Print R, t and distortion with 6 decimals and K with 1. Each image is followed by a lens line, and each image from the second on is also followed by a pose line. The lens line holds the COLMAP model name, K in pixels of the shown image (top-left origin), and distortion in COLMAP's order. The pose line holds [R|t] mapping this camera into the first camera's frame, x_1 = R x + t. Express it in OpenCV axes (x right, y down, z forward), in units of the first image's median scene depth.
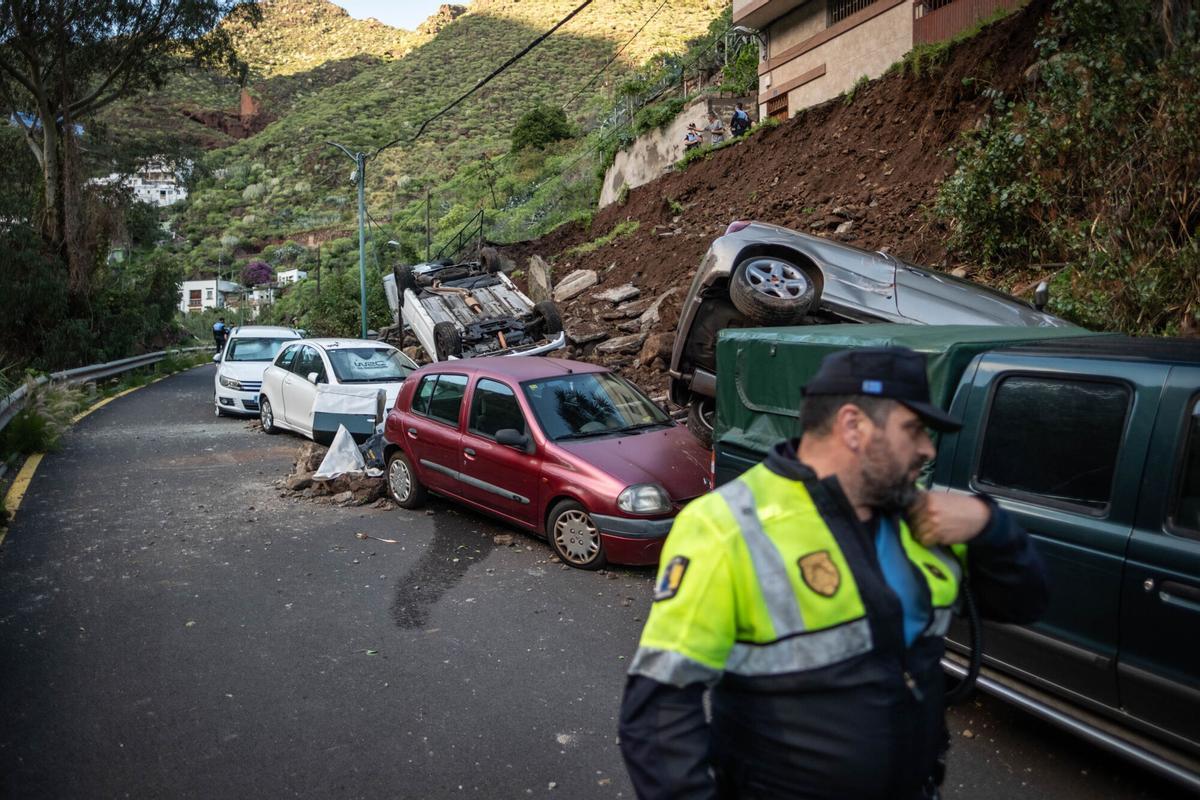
lens RADIAL K [[845.2, 0, 605.8], [0, 845.2, 395.7], [0, 0, 1]] dist [-0.013573, 0.005025]
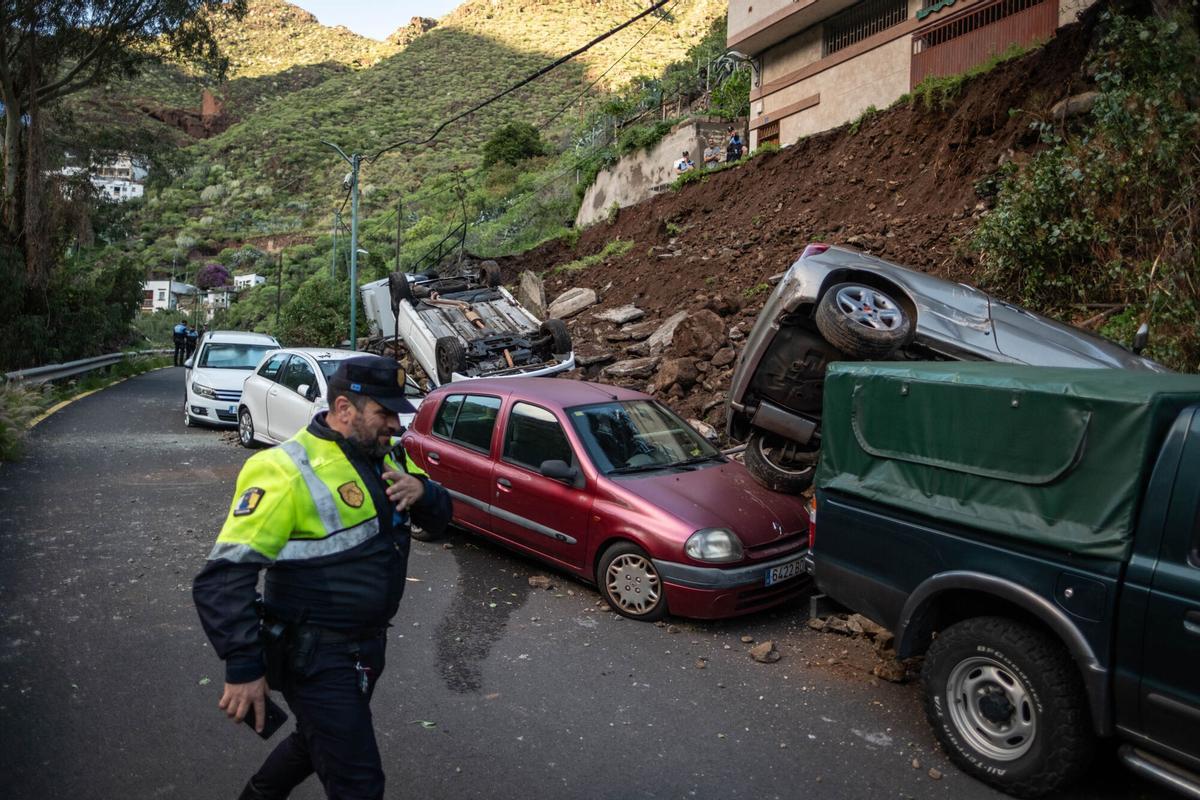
lens RADIAL K [[845.2, 0, 606.4], [0, 845.2, 395.4], [0, 0, 1]] dist [-0.013573, 0.005025]
pose [[0.997803, 0.039430, 0.053241, -0.034232], [-0.038156, 0.998965, -0.024750, -0.002877], [-0.054161, 0.022664, 0.998275, 0.029007]]
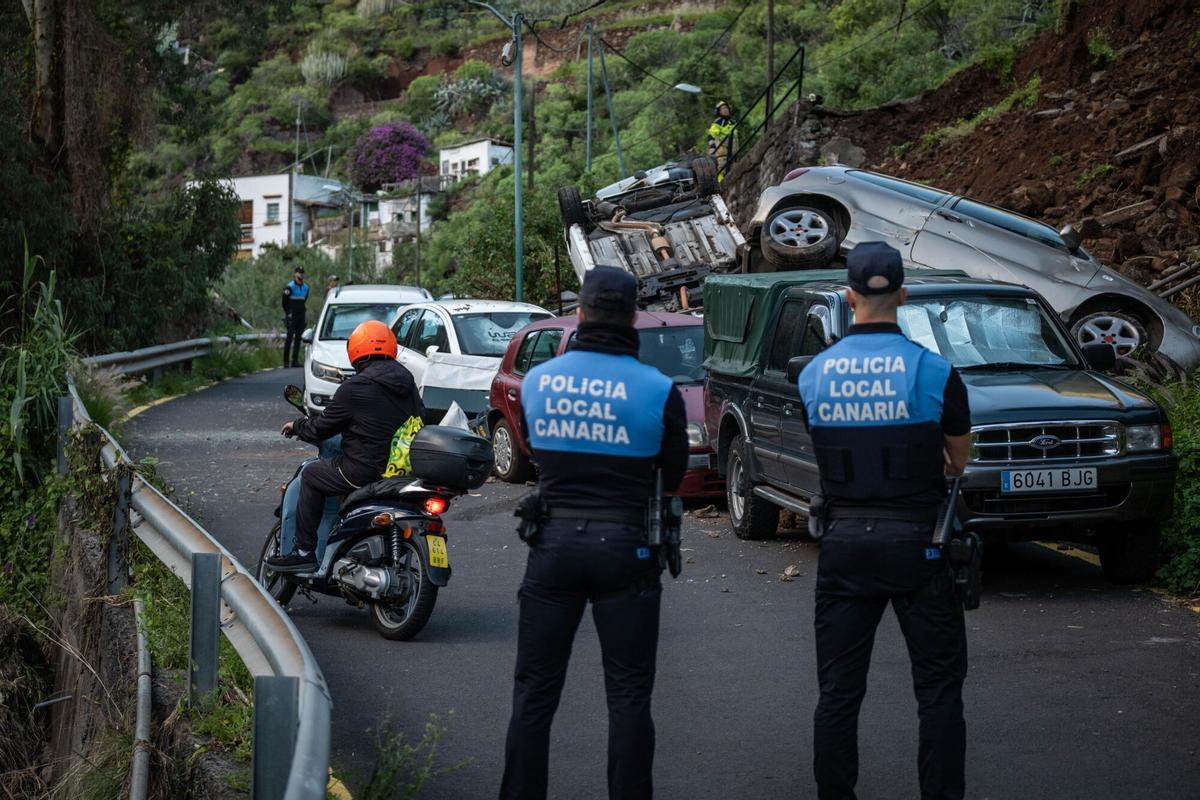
lens RADIAL K [[2680.6, 0, 598.7], [0, 2680.6, 441.5], [0, 0, 1]] dist [-0.033628, 0.000000]
pose [[0.950950, 0.005216, -0.309300, 0.275622], [-0.013040, 0.999645, -0.023231, 0.058429], [0.309069, 0.026125, 0.950681, -0.628531]]
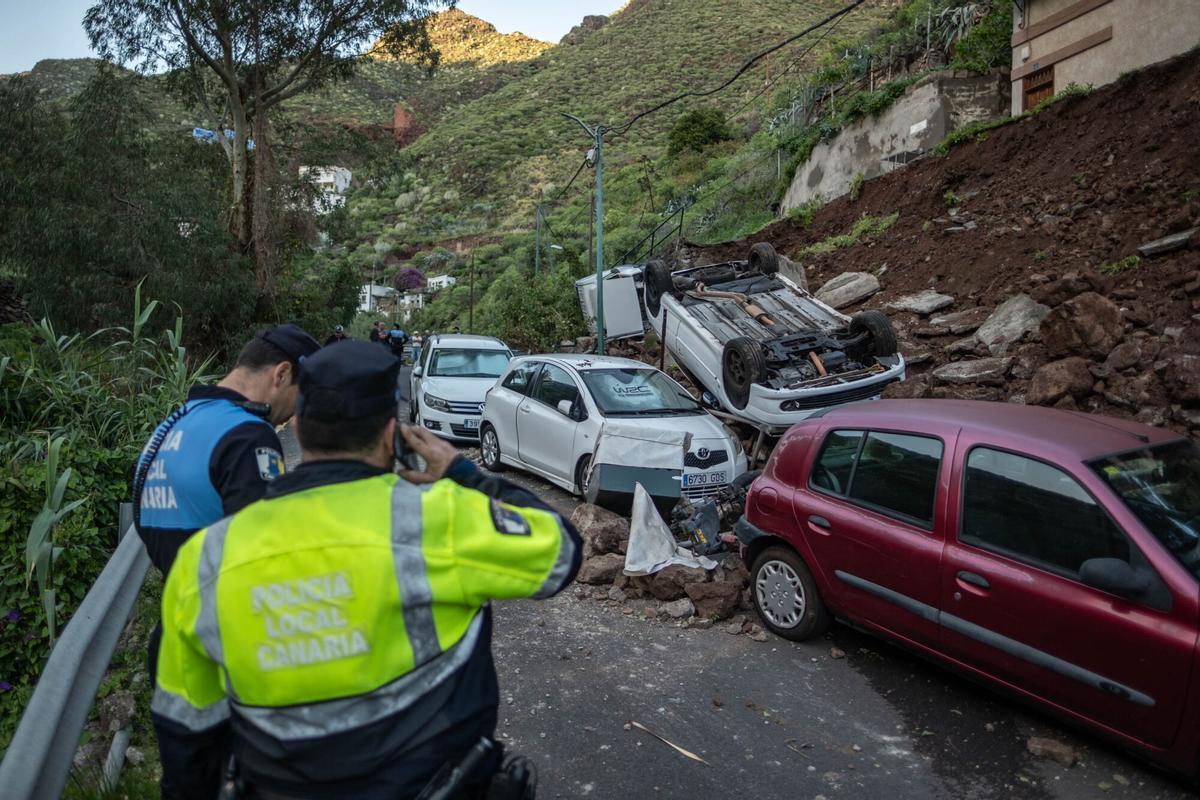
lens RADIAL K [[845.2, 0, 602.8], [0, 845.2, 395.7], [0, 0, 1]] dist [-0.013573, 0.005025]
pose [[0.987688, 0.028655, -0.153790, -0.106267], [-0.030129, 0.999520, -0.007263, -0.014688], [0.153509, 0.011807, 0.988077, 0.134105]]
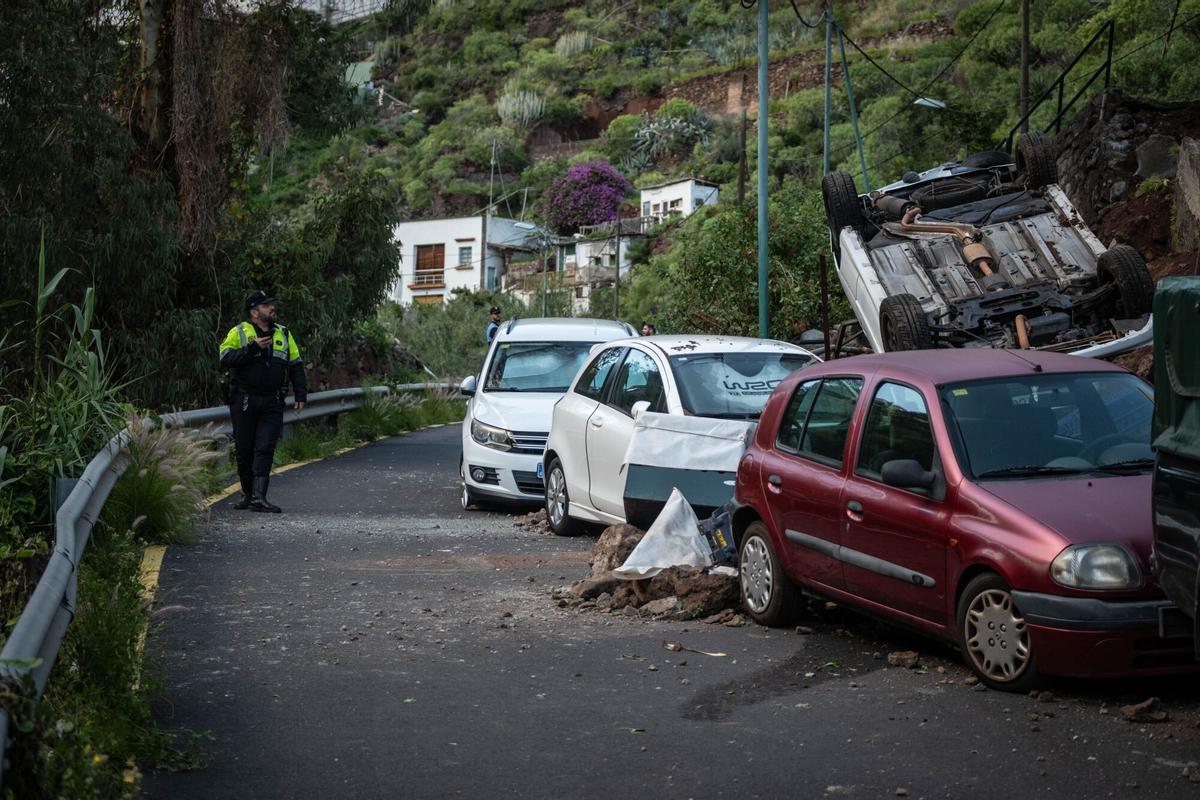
lens RADIAL K [[2676.1, 0, 610.7], [0, 2676.1, 401.4], [0, 0, 1]] dist [-0.008650, 0.000000]
pose [[0.927397, 0.001585, -0.374076, 0.120576], [-0.024287, 0.998136, -0.055982, 0.033194], [0.373290, 0.061003, 0.925707, -0.247144]]
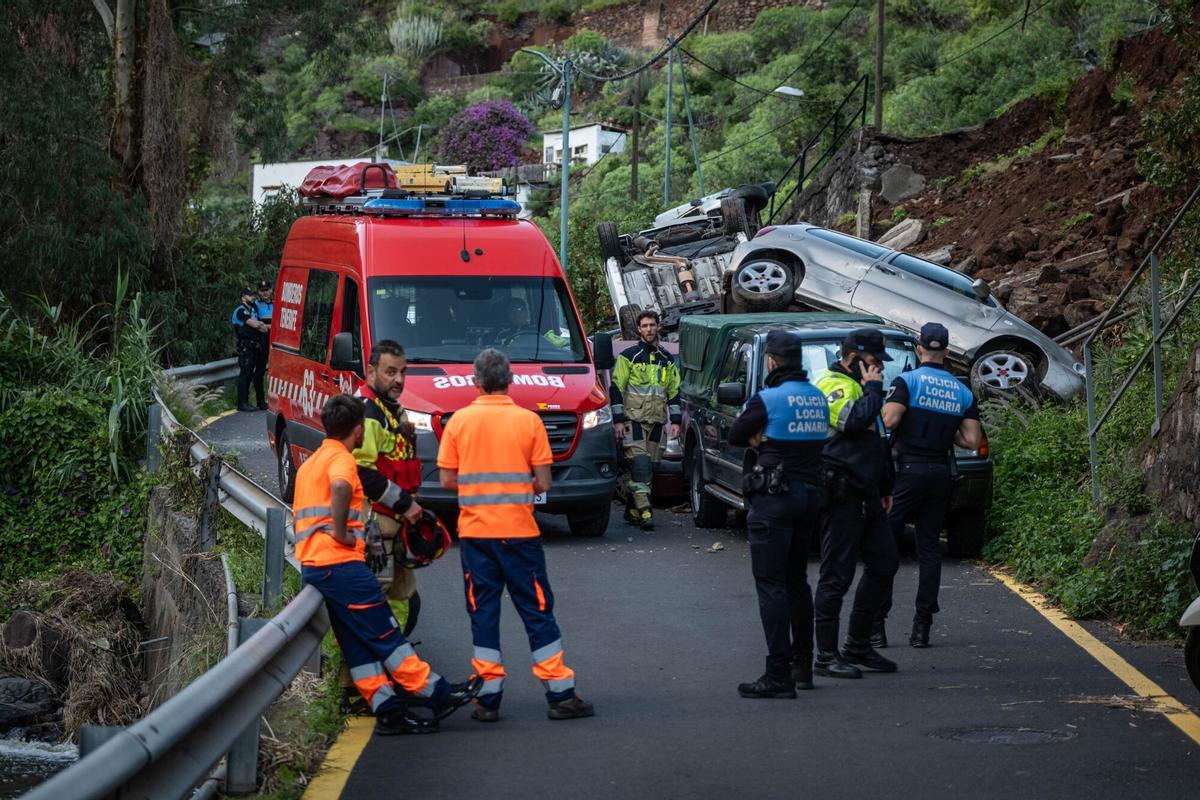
lens RADIAL K [[3268.8, 0, 621.7], [0, 3268.8, 397.2], [0, 0, 1]] dist [0.013861, 0.000000]
pose [[0.938121, 0.014498, -0.346005, 0.477203], [-0.032339, 0.998425, -0.045846, 0.078124], [0.344795, 0.054199, 0.937112, -1.039896]]
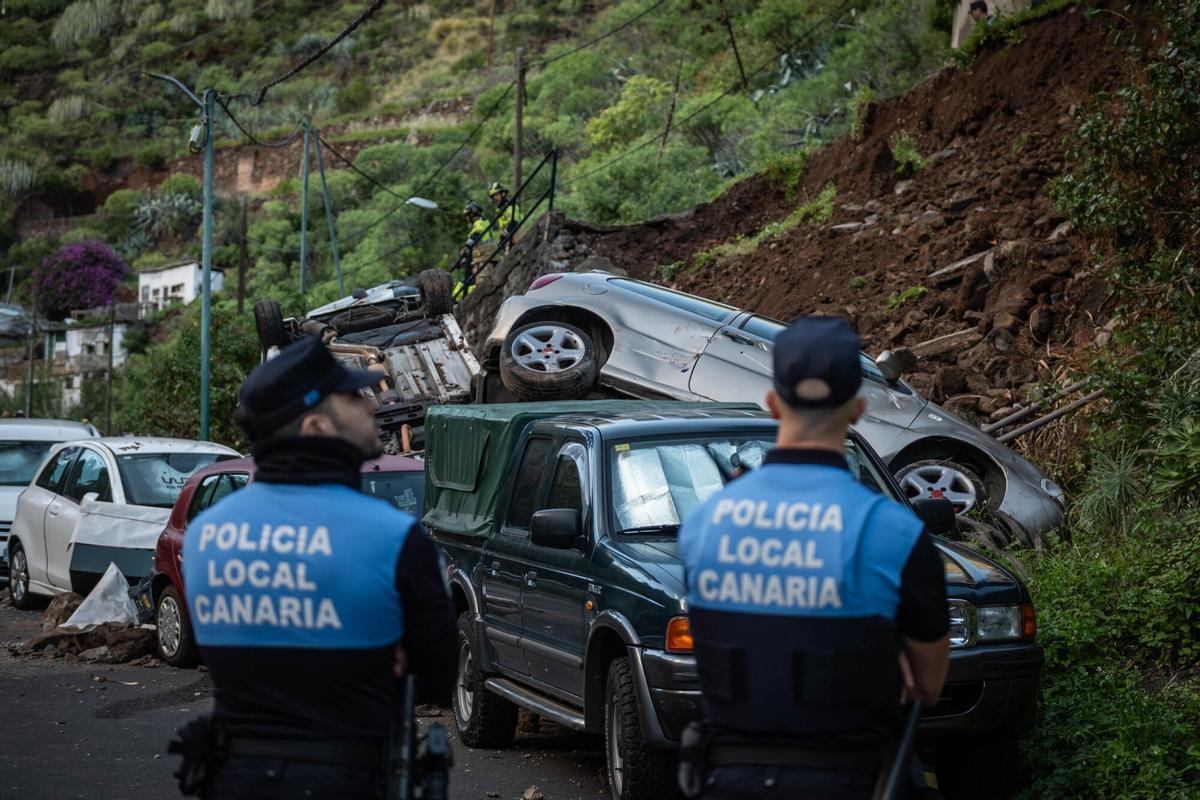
lens RADIAL K [[2994.9, 0, 640.0], [0, 2994.9, 396.4], [0, 0, 1]] dist [0.009300, 0.000000]
pose [[0.978290, 0.000832, -0.207238, 0.248421], [-0.021245, 0.995126, -0.096297, 0.053485], [0.206147, 0.098609, 0.973540, -0.517573]]
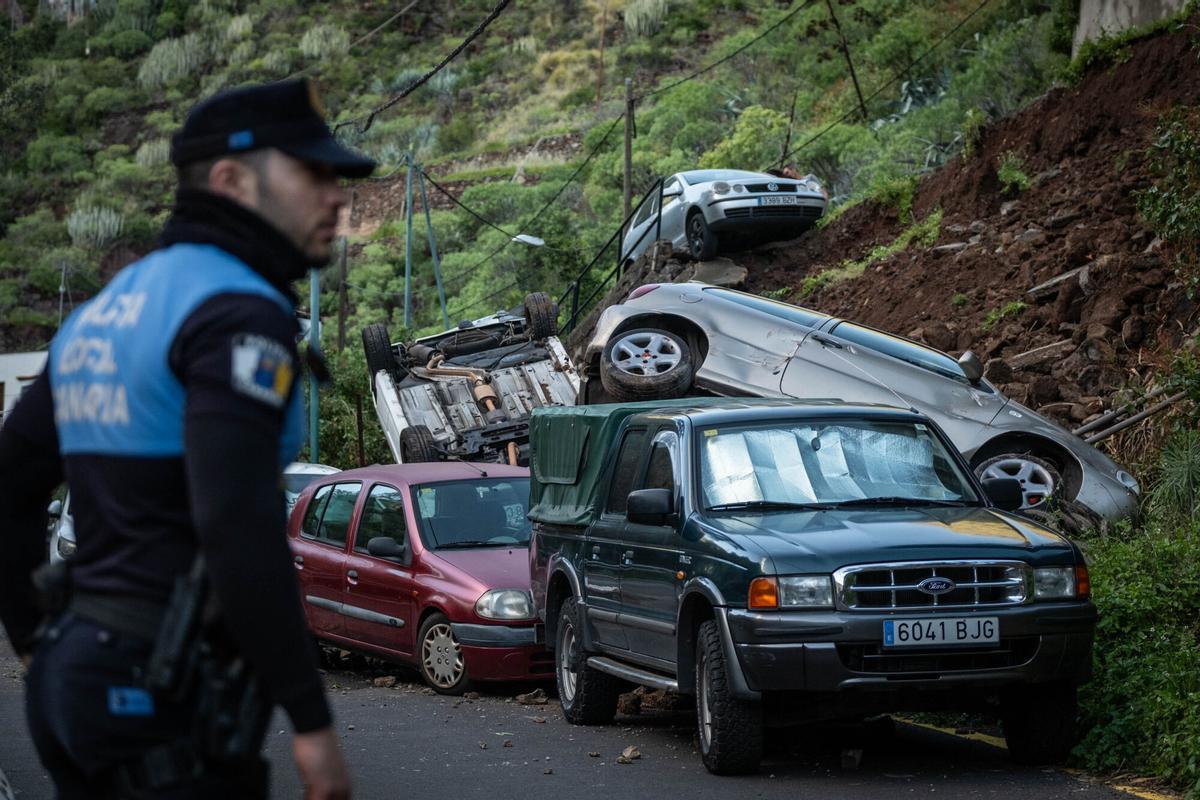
lens RADIAL K [[3215.0, 0, 652.1], [0, 3215.0, 389.6], [0, 0, 1]] dist [0.014621, 0.000000]
pose [[0.970289, -0.014586, -0.241510, 0.278485], [-0.013919, 0.993163, -0.115902, 0.079234], [0.241549, 0.115820, 0.963452, -0.614183]]
